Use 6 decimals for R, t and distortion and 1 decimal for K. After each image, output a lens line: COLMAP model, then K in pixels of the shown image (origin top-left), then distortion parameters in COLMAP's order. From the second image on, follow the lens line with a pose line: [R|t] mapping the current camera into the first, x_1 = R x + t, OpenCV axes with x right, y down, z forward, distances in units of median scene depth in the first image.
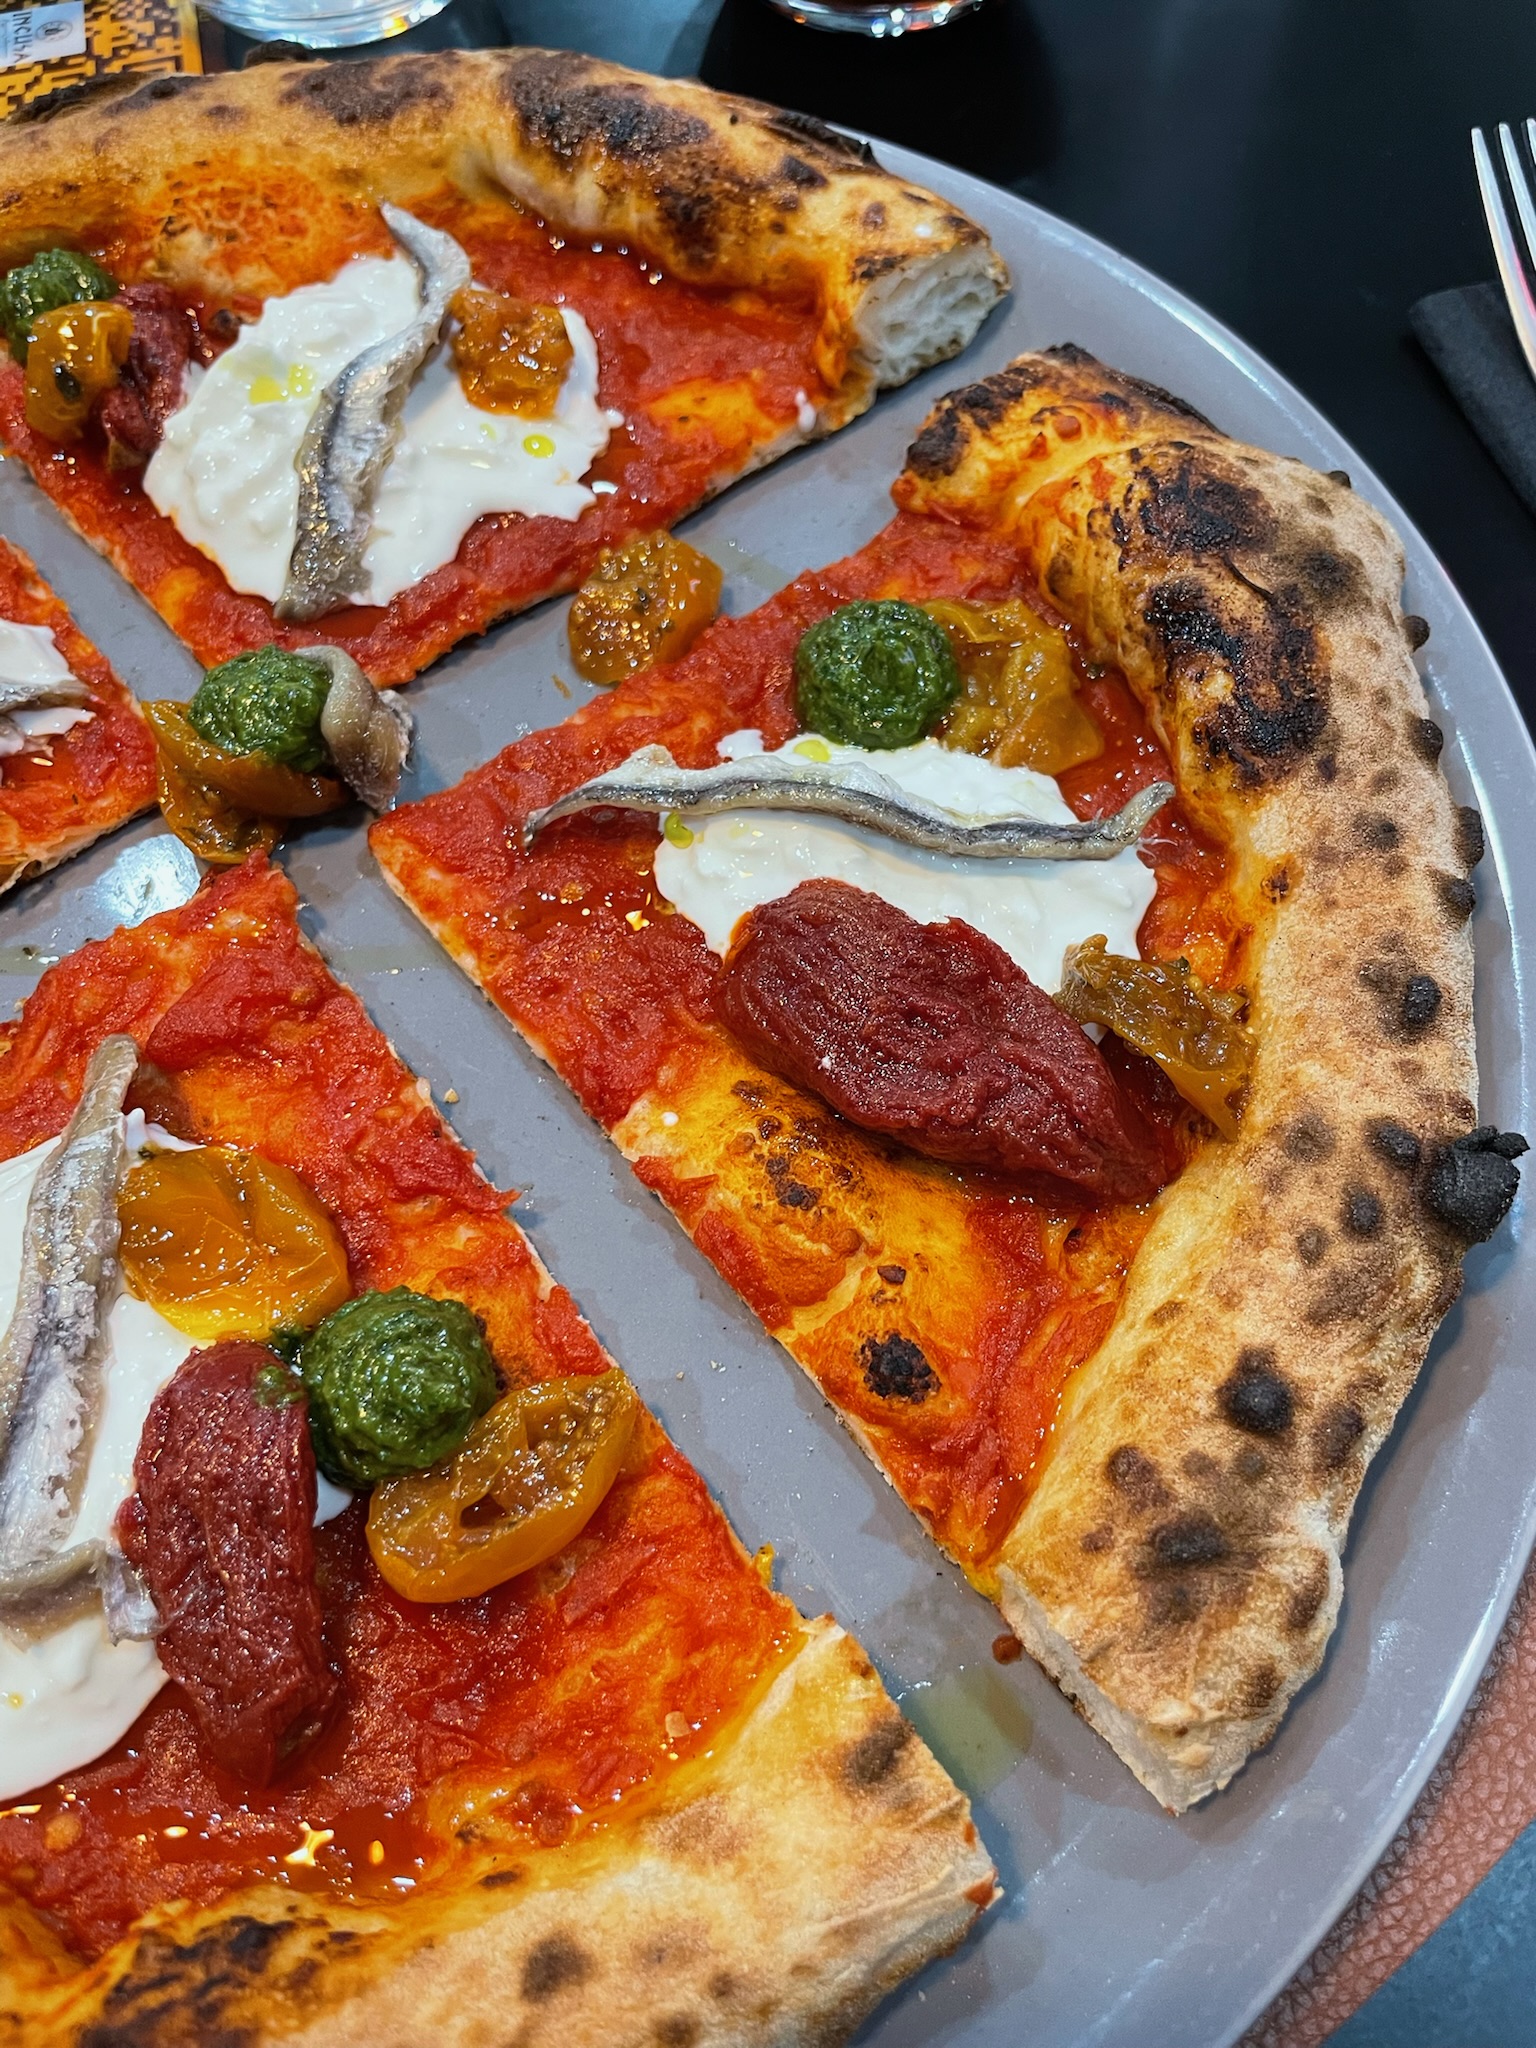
lens RADIAL K [[1579.5, 0, 768.0], [0, 1579.5, 1024.0], [0, 0, 1]] dist [0.065024, -0.126799]
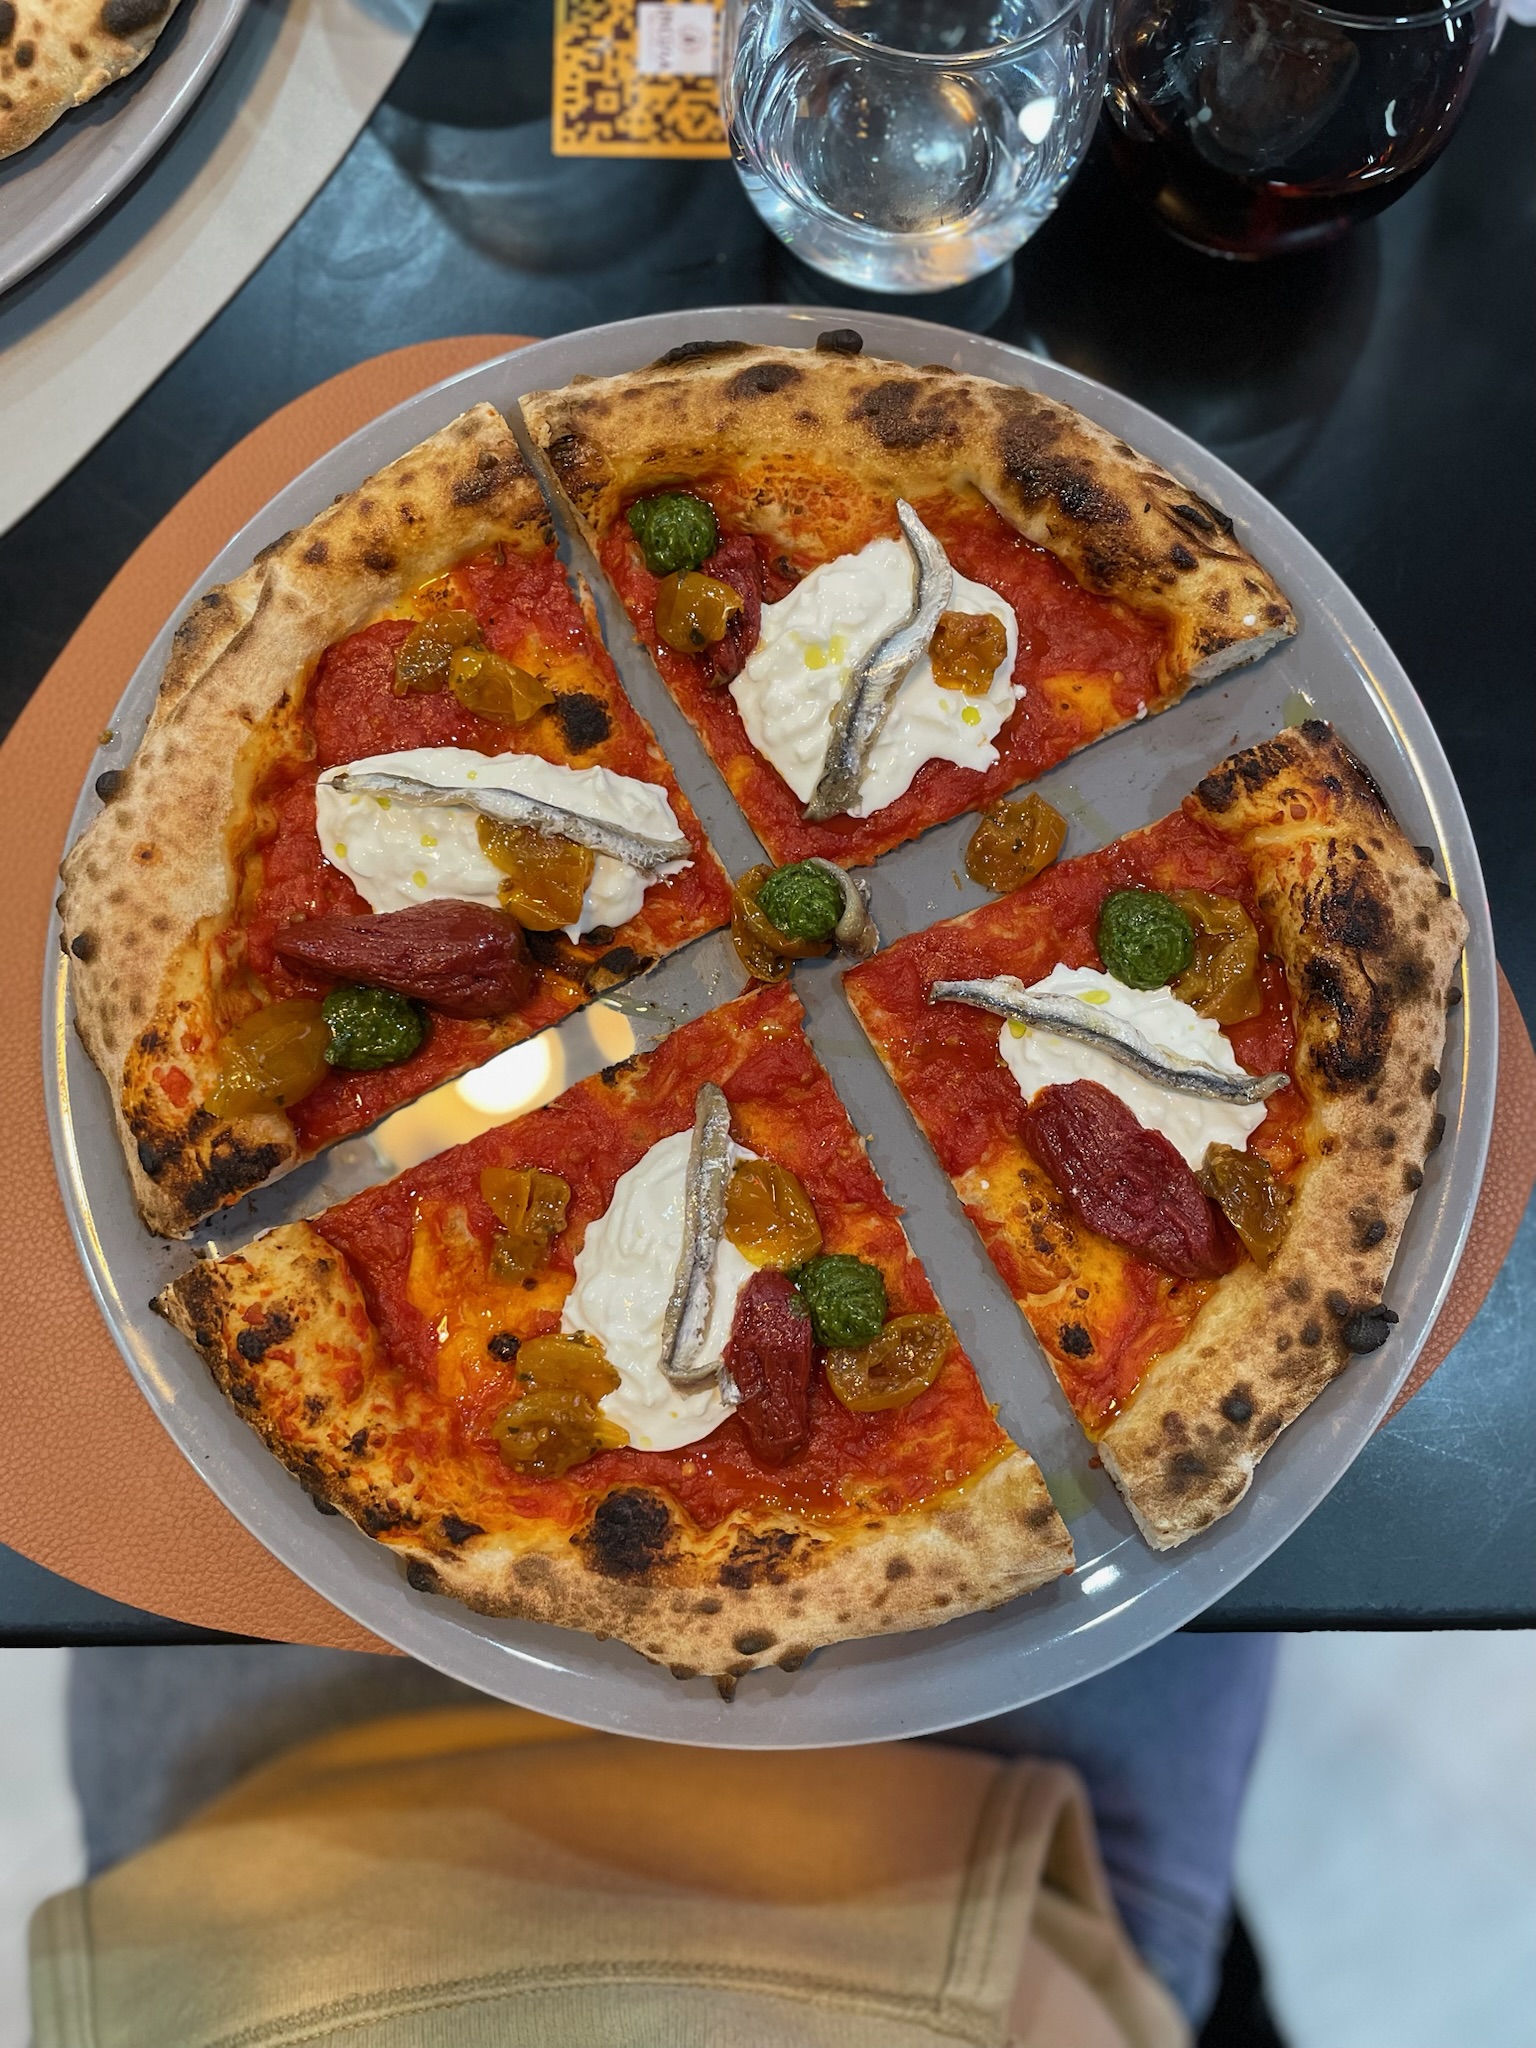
lens RADIAL K [[1551.0, 0, 768.0], [0, 1551.0, 1024.0], [0, 0, 1]] dist [0.128511, -0.337262]
pose [[0.982214, 0.187616, 0.007454, -0.391463], [-0.177082, 0.912410, 0.368985, -0.813285], [0.062426, -0.363742, 0.929406, -0.764272]]
